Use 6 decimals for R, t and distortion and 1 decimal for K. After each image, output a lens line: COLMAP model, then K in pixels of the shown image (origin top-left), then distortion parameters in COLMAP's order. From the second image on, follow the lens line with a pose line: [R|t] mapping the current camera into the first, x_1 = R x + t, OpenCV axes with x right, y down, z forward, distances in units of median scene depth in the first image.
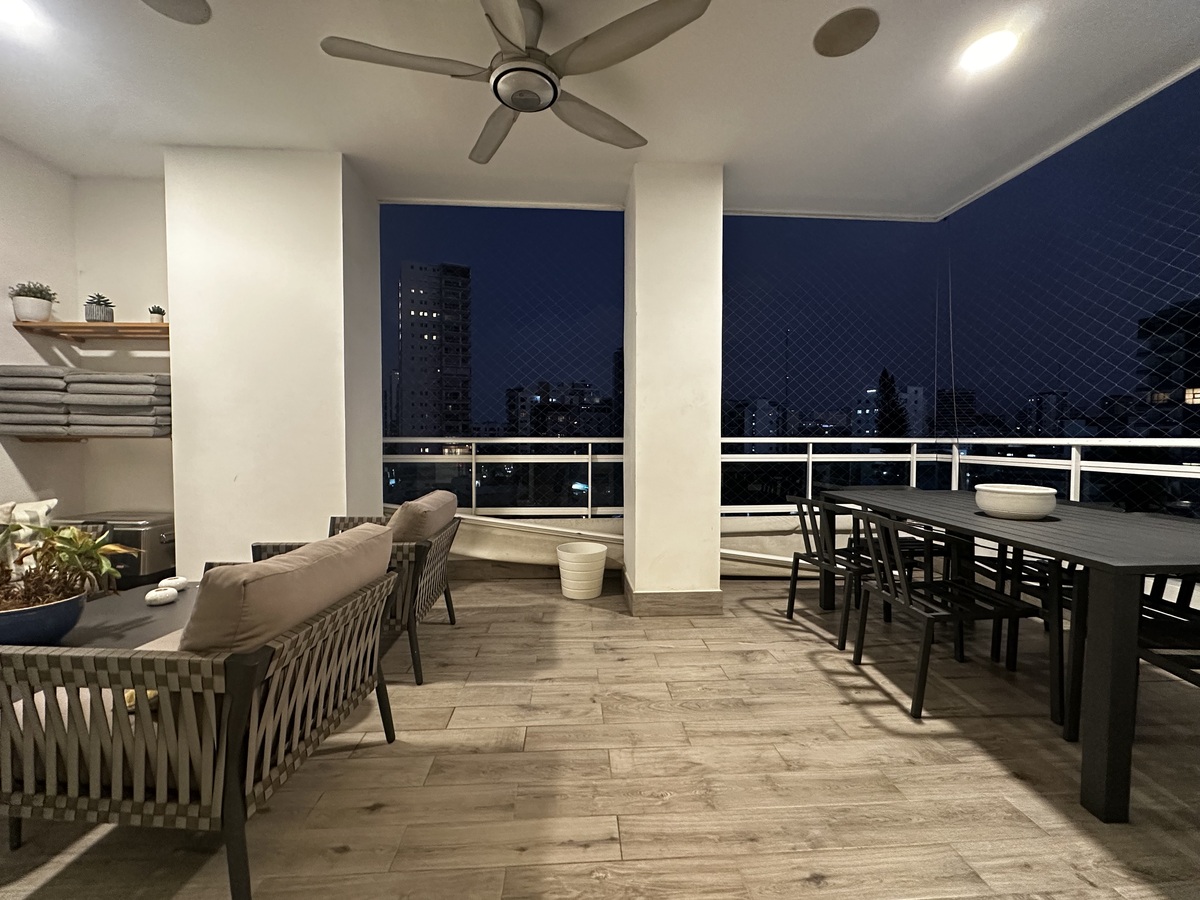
lens RADIAL K [[480.3, 0, 596.1], [0, 480.3, 448.1], [0, 0, 1]] dist [-0.005367, 0.001316]
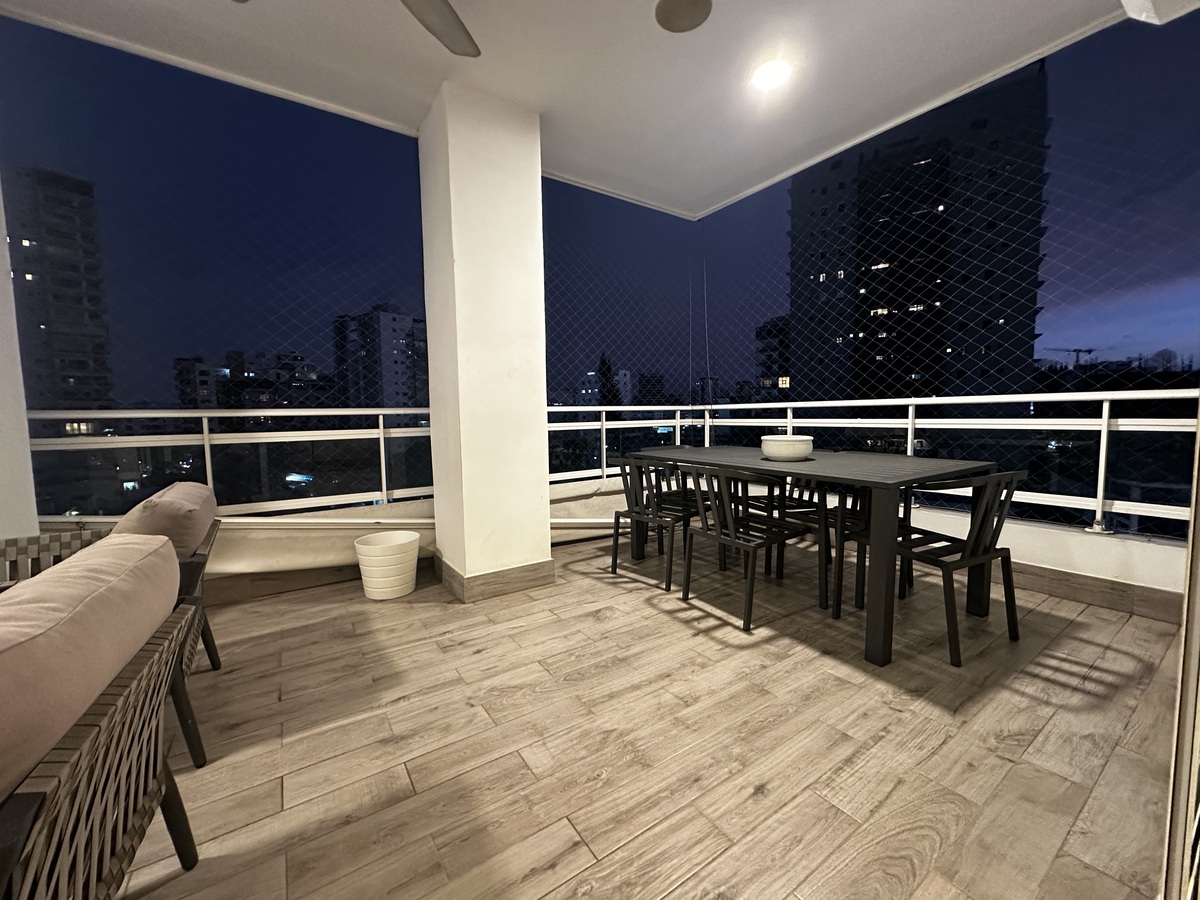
lens RADIAL K [[480.3, 0, 599.2], [0, 480.3, 449.7], [0, 0, 1]] dist [-0.005367, 0.001316]
pose [[0.858889, -0.054549, 0.509248, -0.194309], [0.030930, 0.998022, 0.054739, 0.028188], [-0.511227, -0.031264, 0.858877, 0.142960]]
